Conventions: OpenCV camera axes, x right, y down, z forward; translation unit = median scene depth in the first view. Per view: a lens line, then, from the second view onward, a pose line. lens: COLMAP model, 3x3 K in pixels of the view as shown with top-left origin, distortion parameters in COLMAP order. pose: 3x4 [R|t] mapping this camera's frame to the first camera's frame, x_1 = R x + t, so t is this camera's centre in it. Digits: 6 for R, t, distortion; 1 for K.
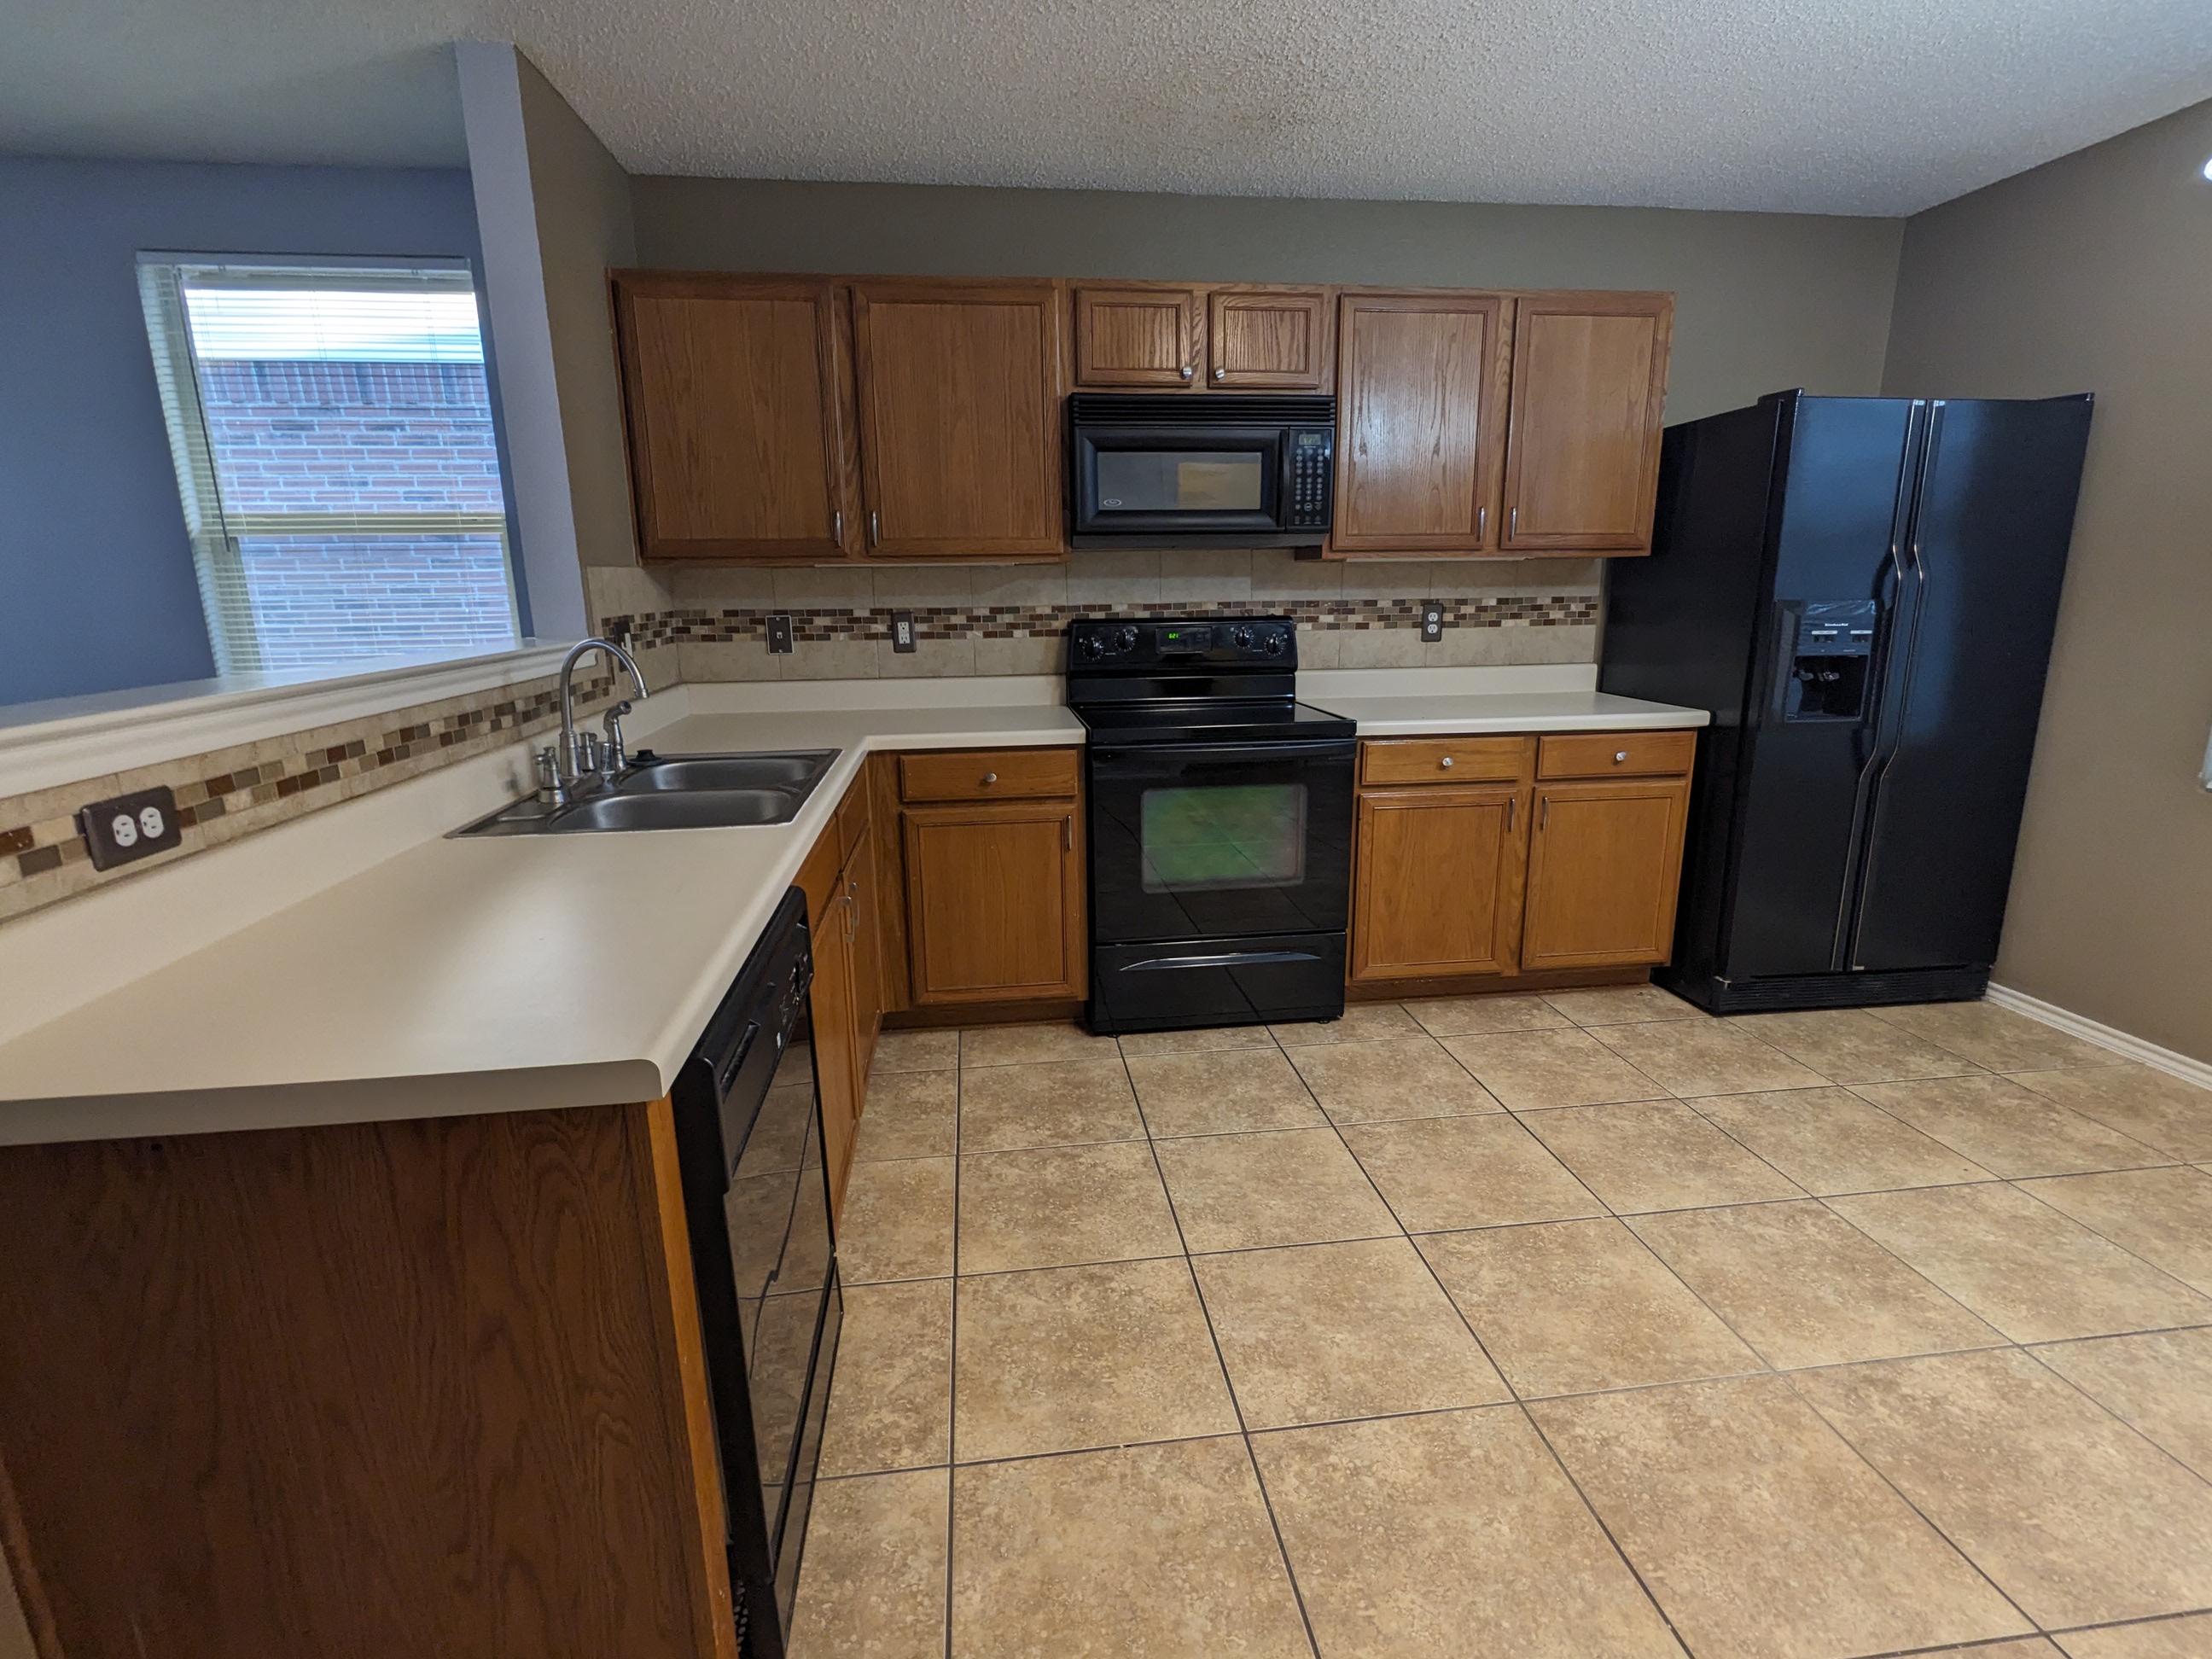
lens RADIAL K [[1062.5, 0, 1111.1], [0, 1062.5, 831.0], [0, 0, 1]] dist [-0.003716, 0.003751]
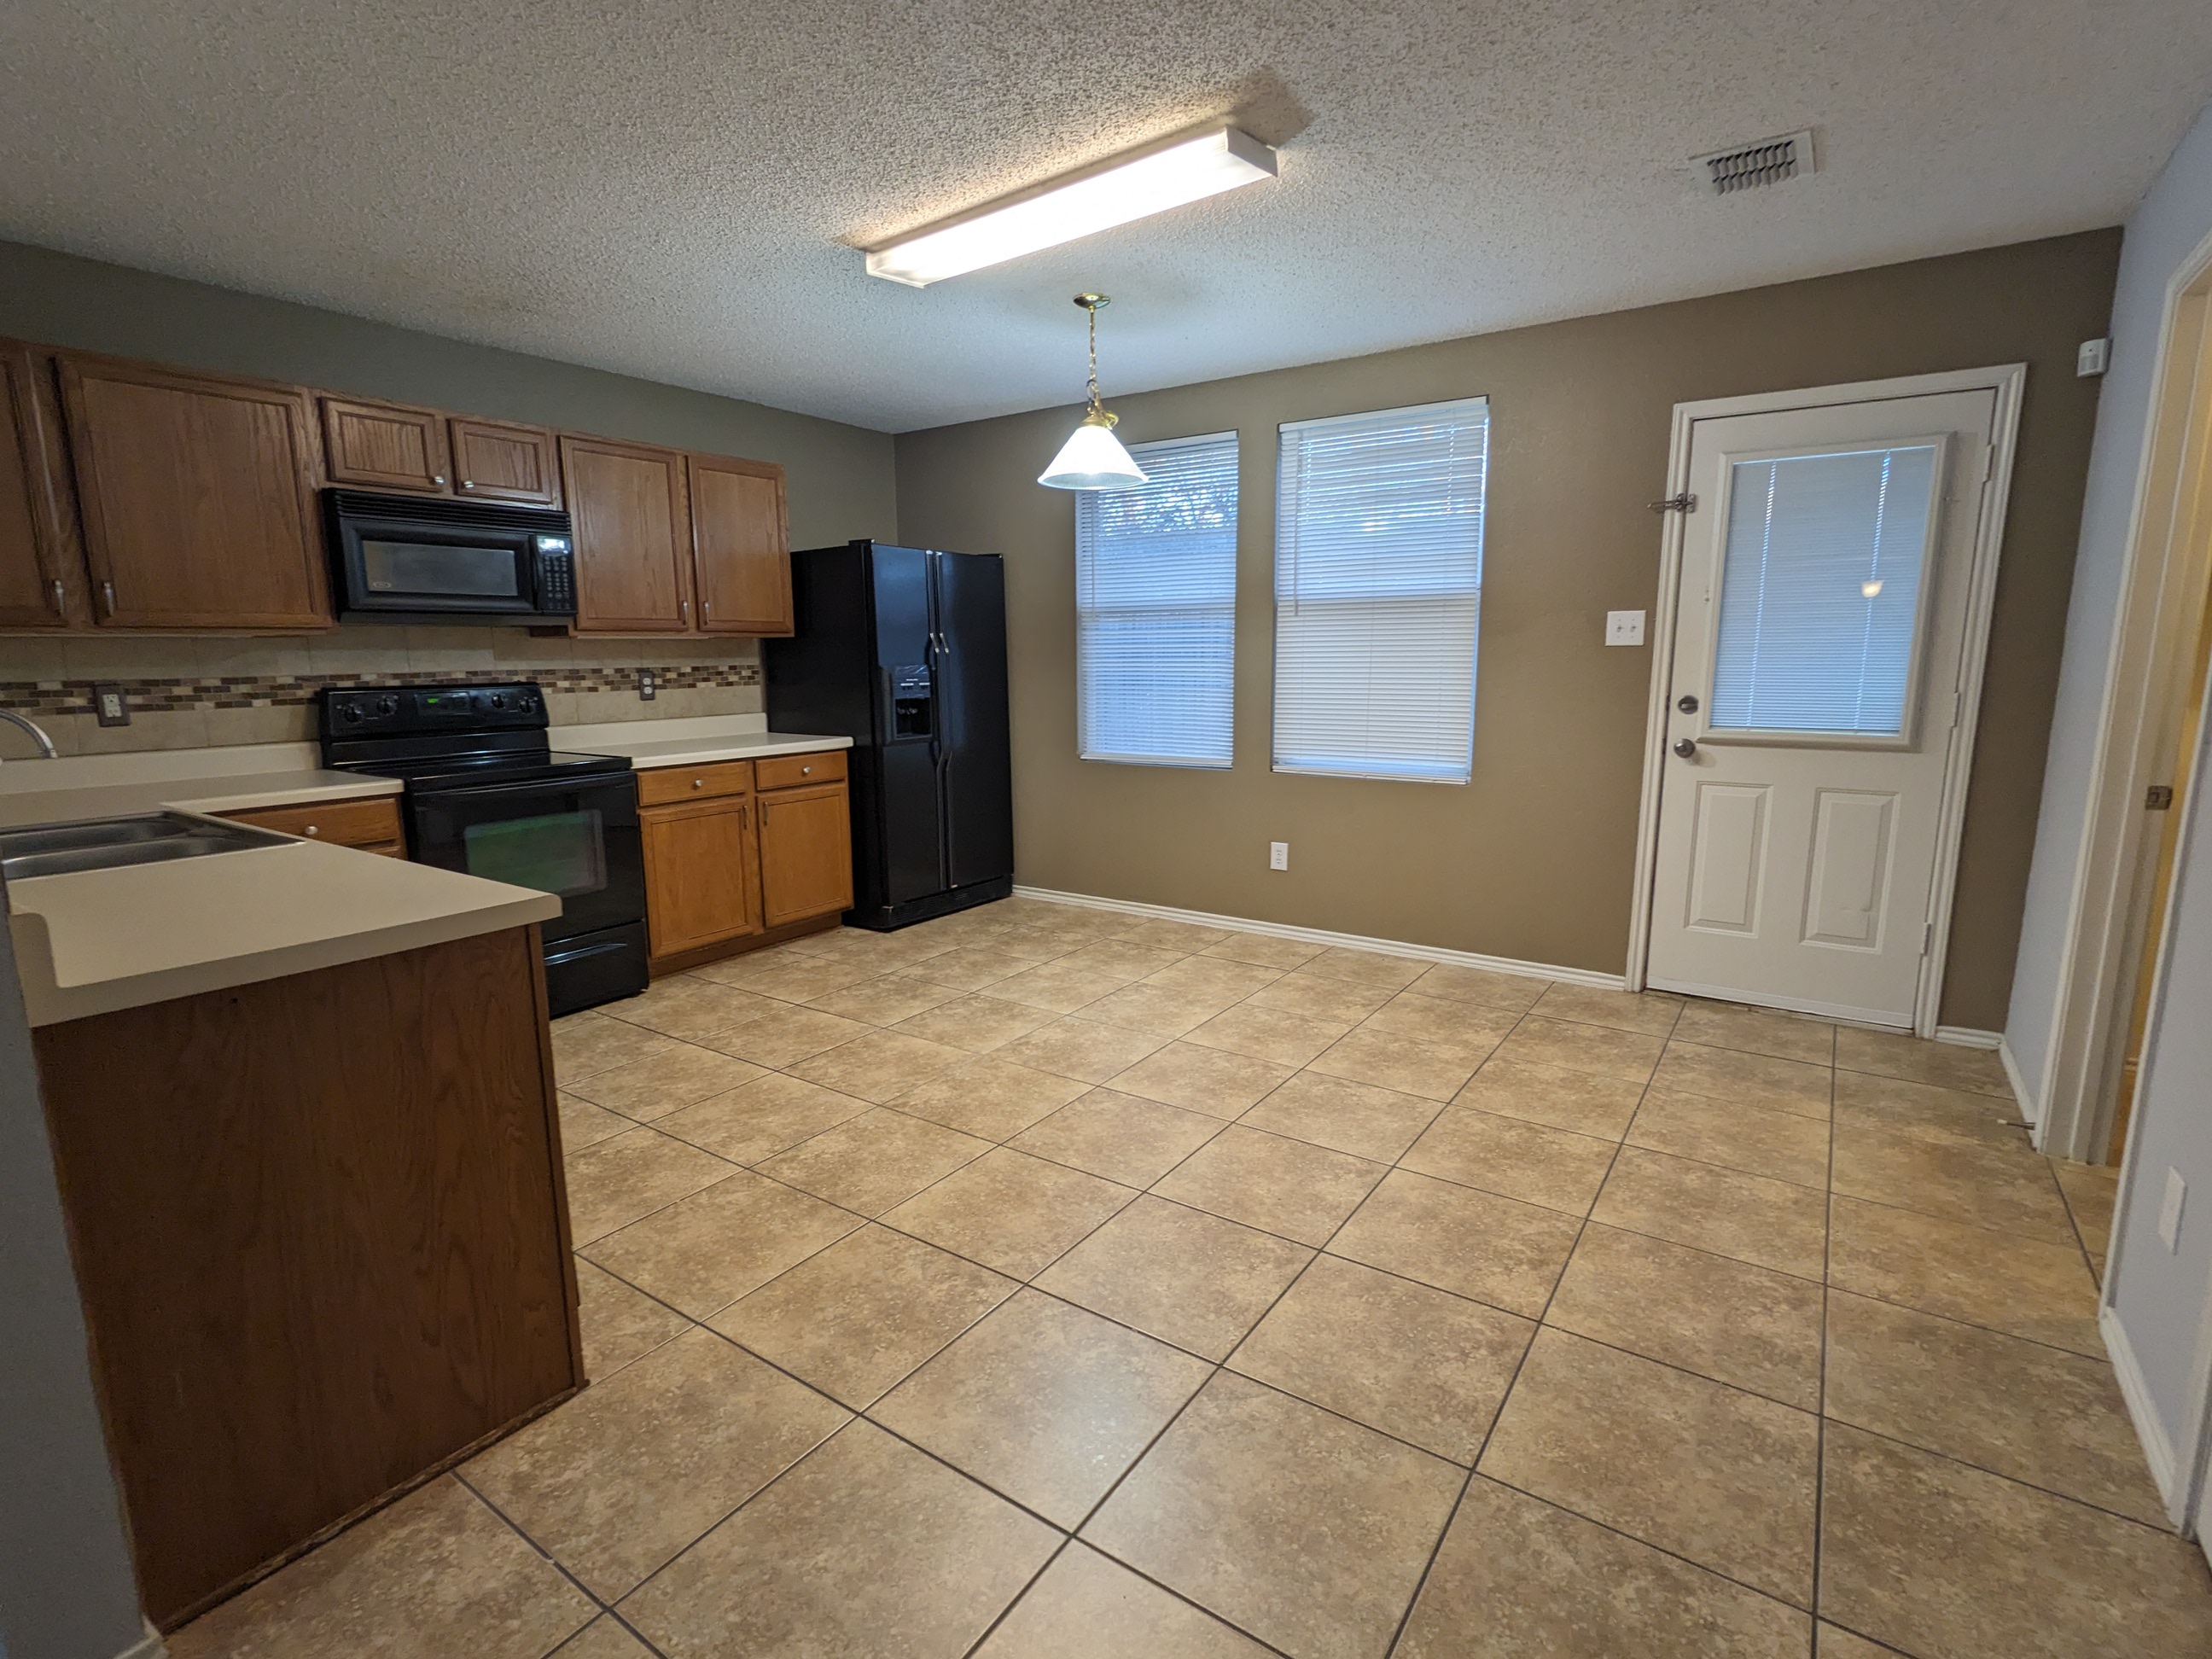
lens RADIAL K [[1062.5, 0, 1105.4], [0, 1062.5, 829.8], [0, 0, 1]] dist [-0.003716, 0.003751]
pose [[0.668244, -0.118713, 0.734409, -0.349206], [0.170433, 0.985360, 0.004200, 0.078615], [-0.724156, 0.122361, 0.678694, -0.307206]]
